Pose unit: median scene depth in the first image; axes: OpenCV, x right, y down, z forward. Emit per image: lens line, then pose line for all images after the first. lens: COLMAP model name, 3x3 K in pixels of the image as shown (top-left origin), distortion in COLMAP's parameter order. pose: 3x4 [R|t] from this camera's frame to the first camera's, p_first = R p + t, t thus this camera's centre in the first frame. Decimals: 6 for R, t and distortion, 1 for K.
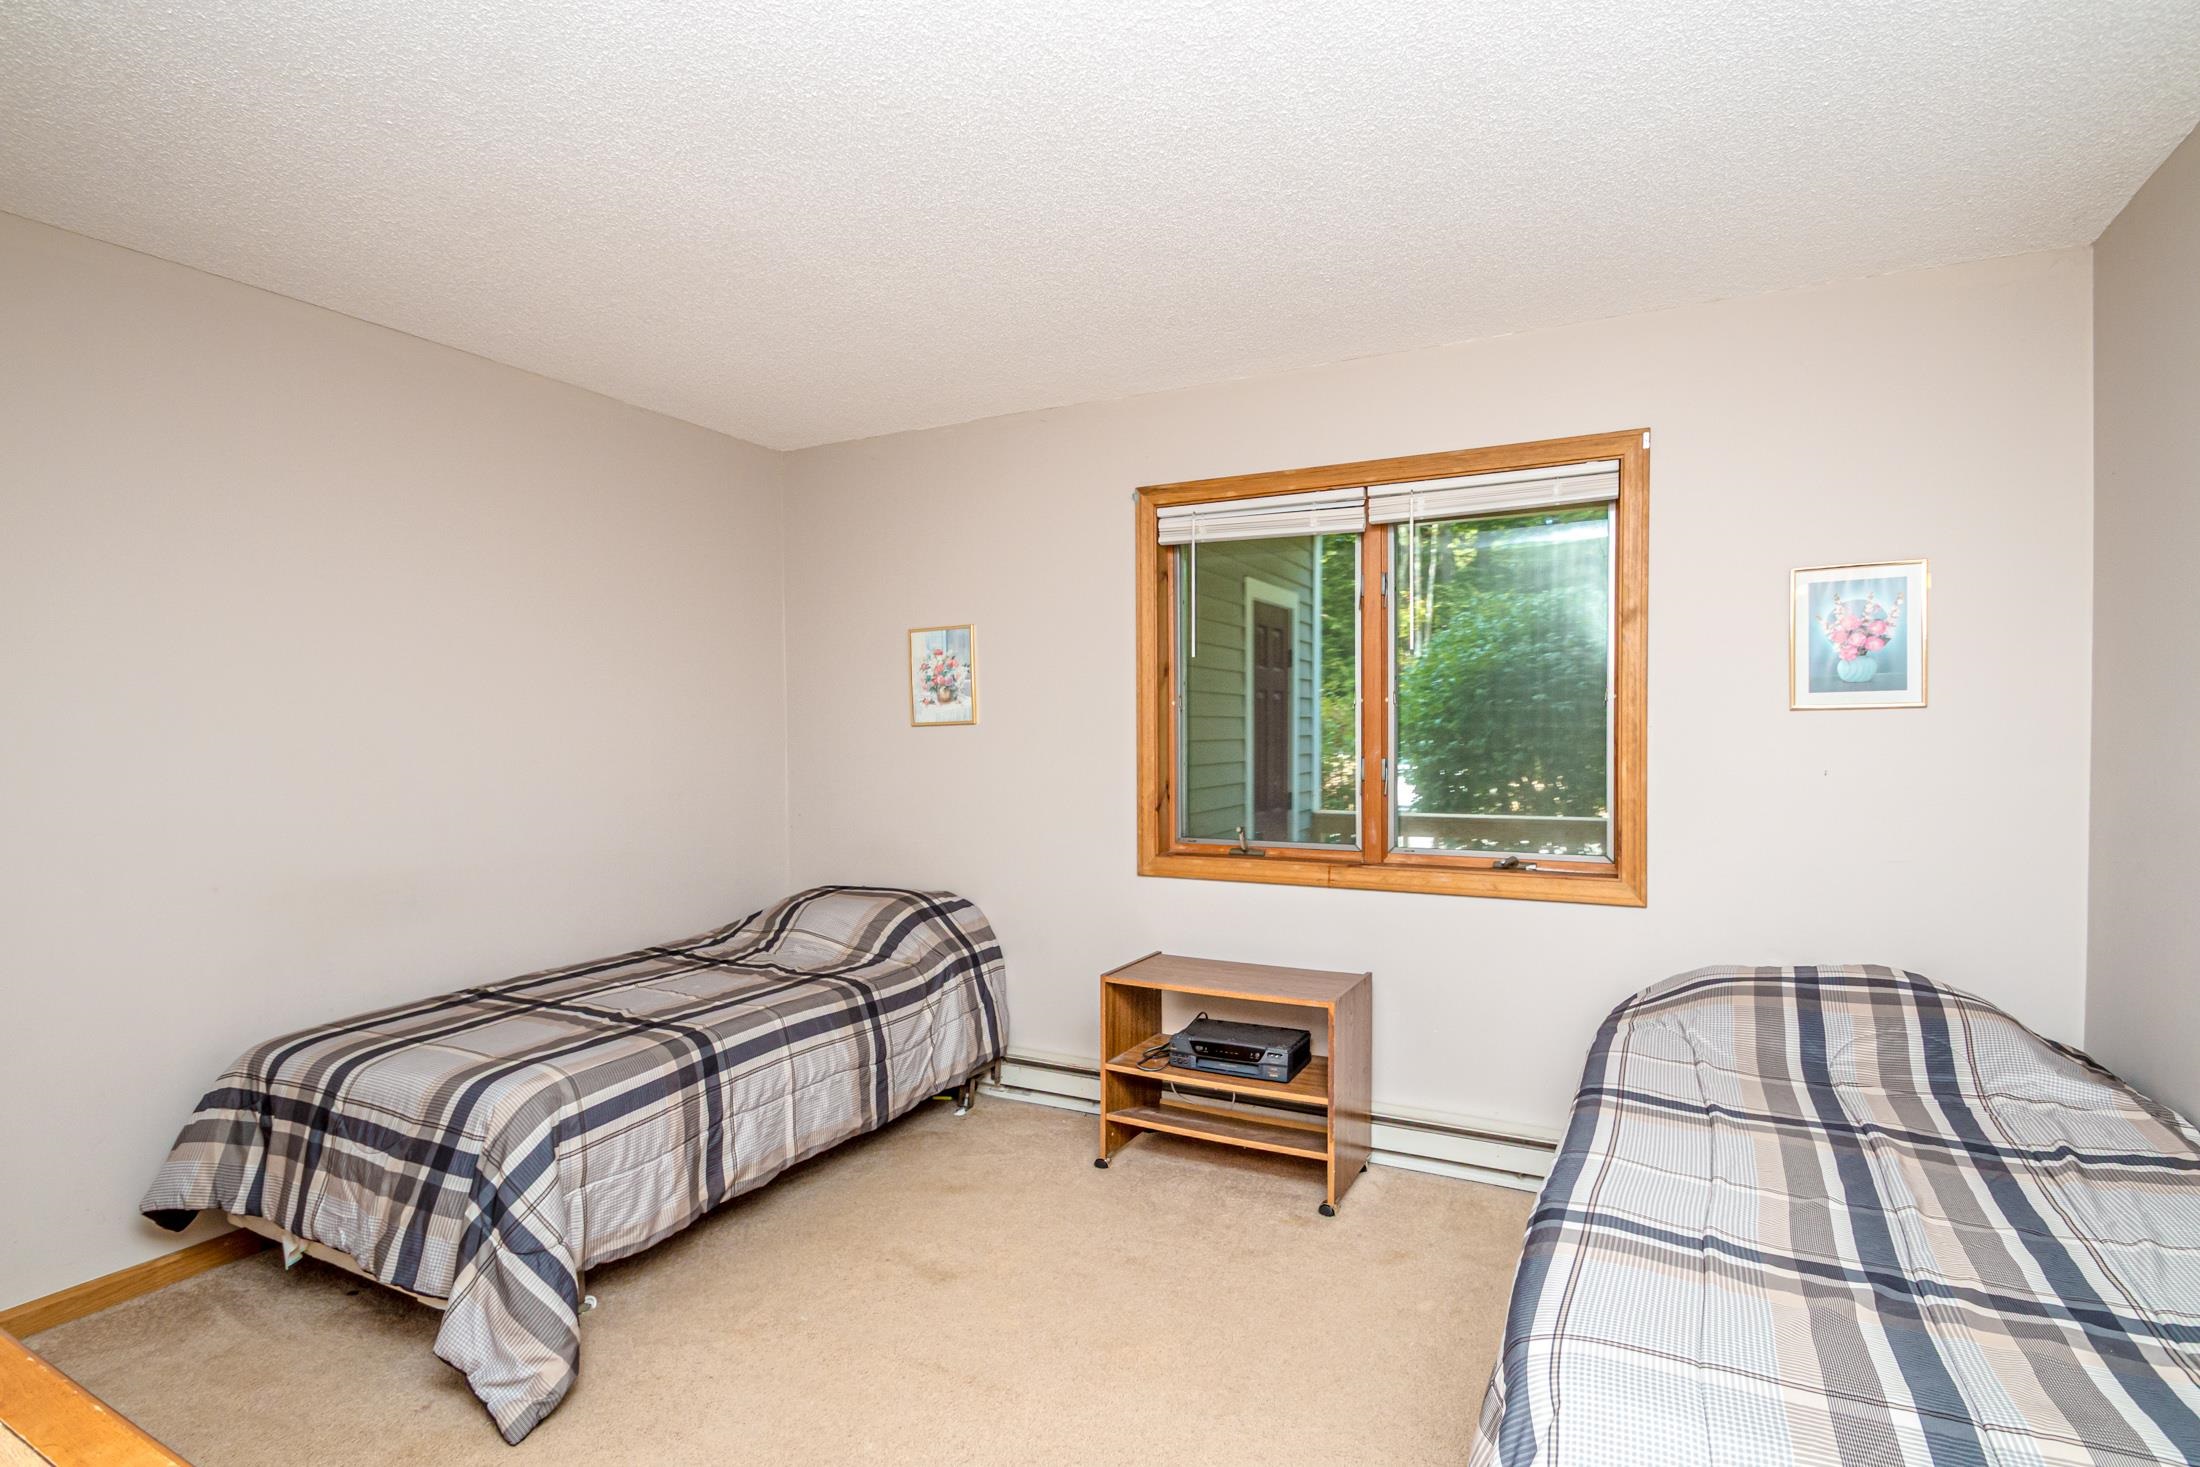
lens RADIAL K [[1064.1, 0, 1101.0], [0, 1064.1, 732.9], [0, 0, 1]] dist [0.001019, -0.002339]
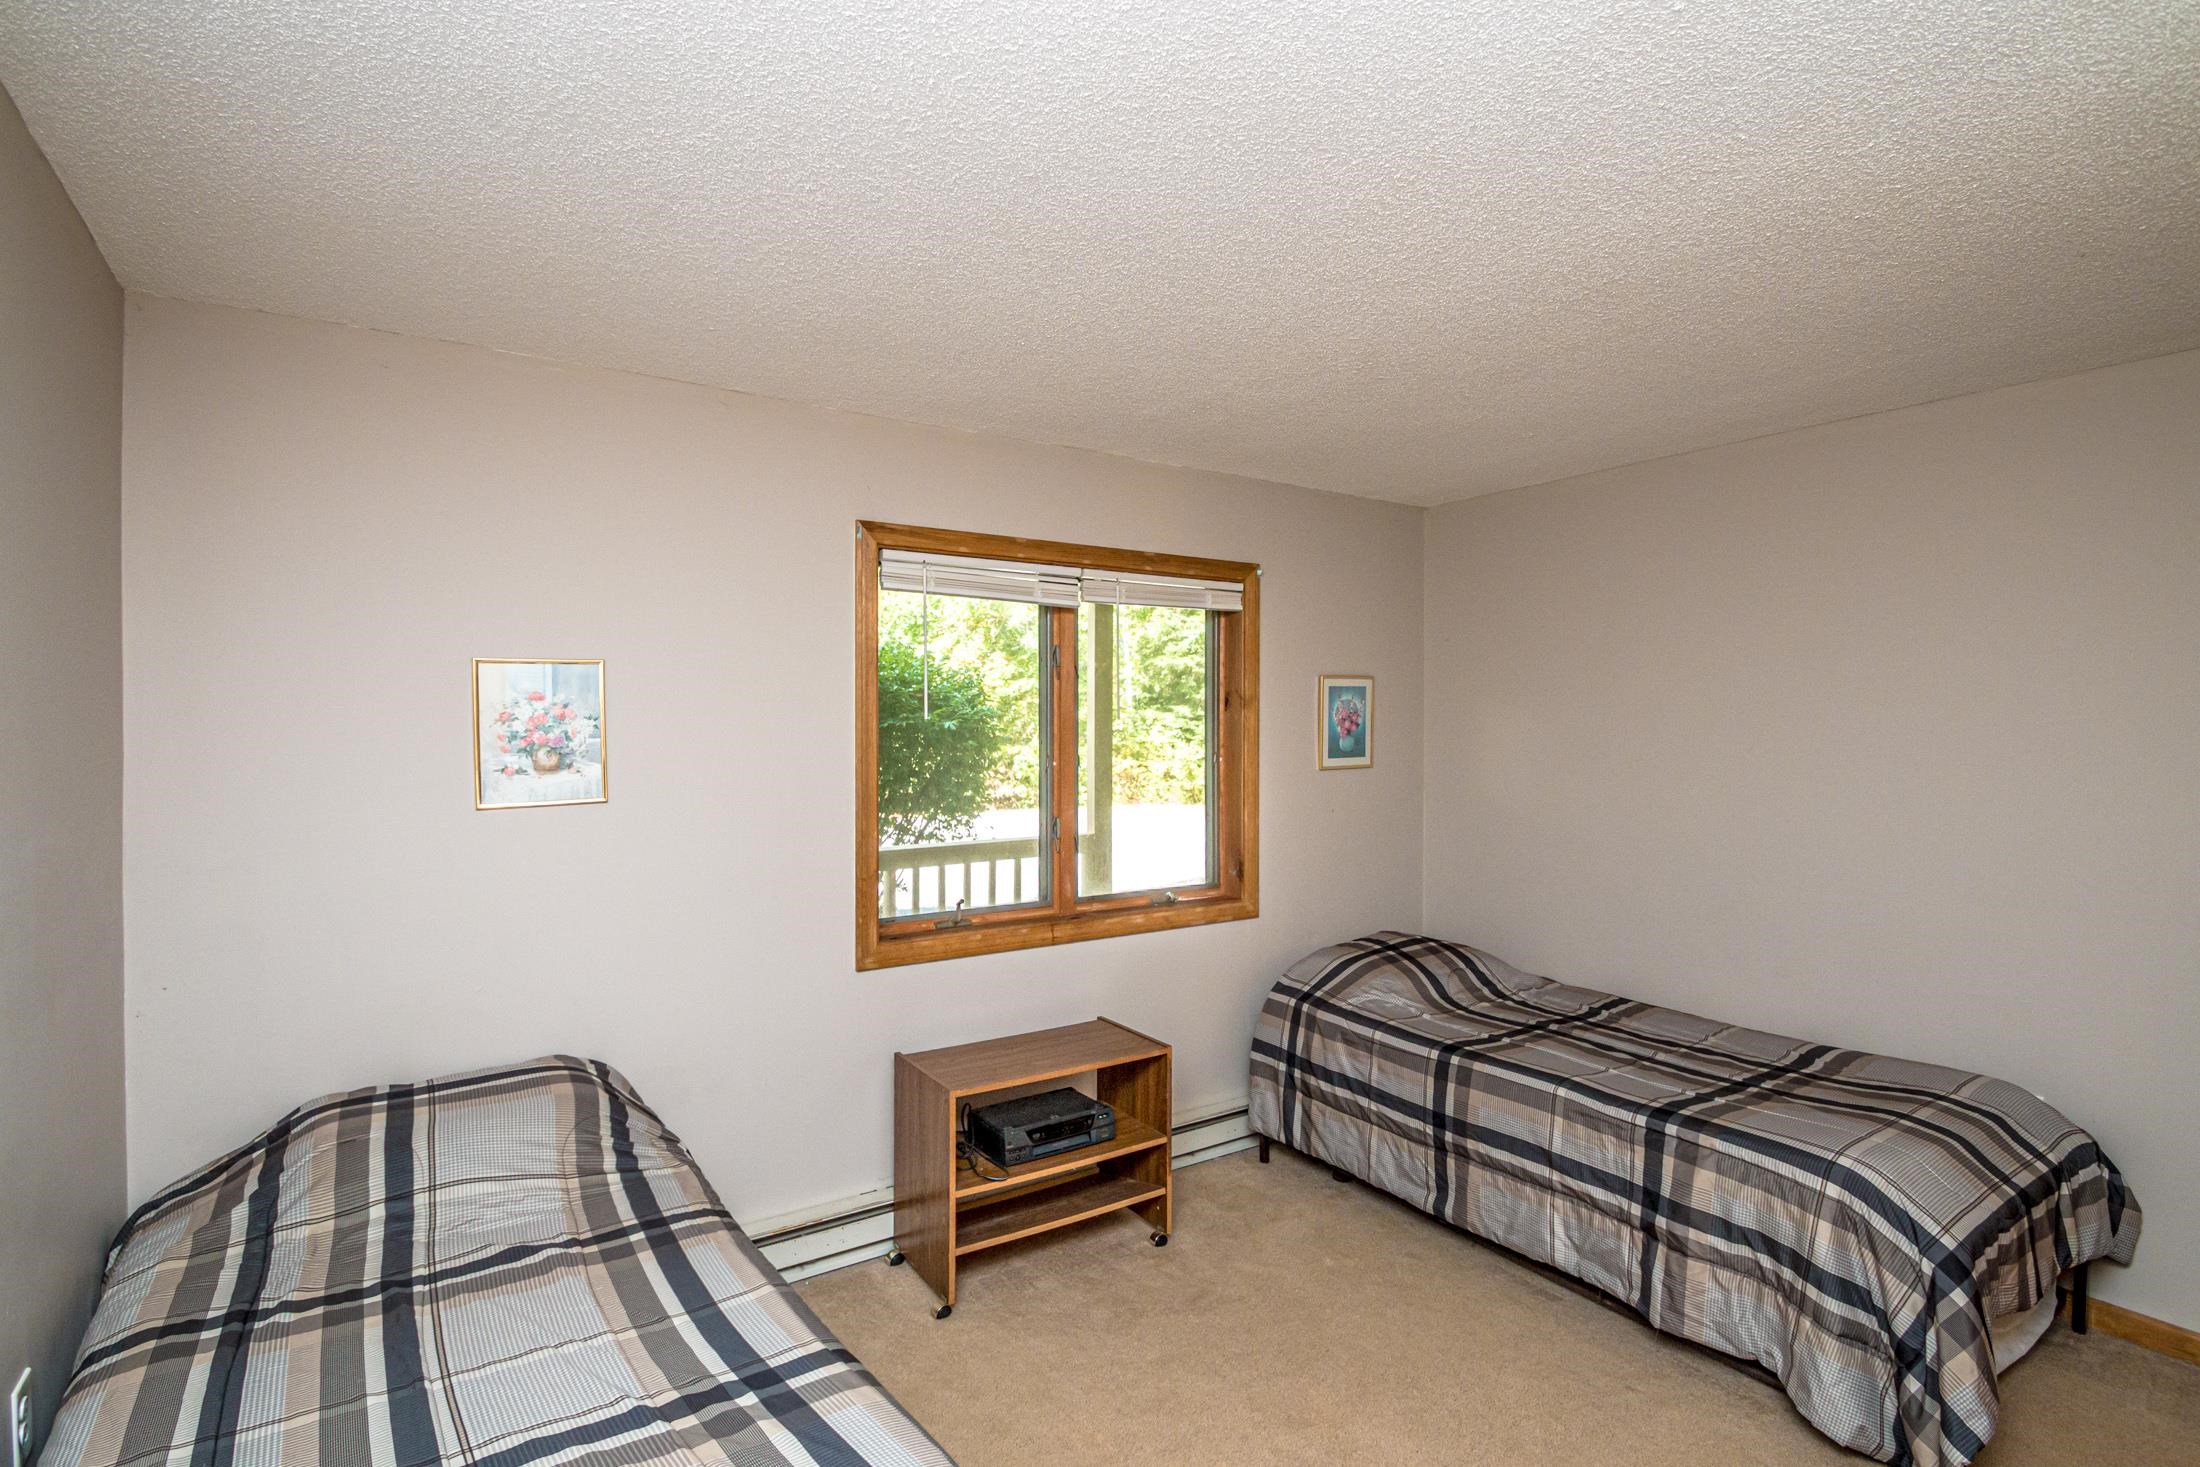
lens RADIAL K [[1064.1, 0, 1104.3], [0, 1064.1, 726.8], [0, 0, 1]] dist [0.001019, -0.002339]
pose [[0.506928, 0.006759, 0.861962, -0.659892], [0.007116, 0.999902, -0.012026, -0.055669], [-0.861959, 0.012230, 0.506830, 0.426351]]
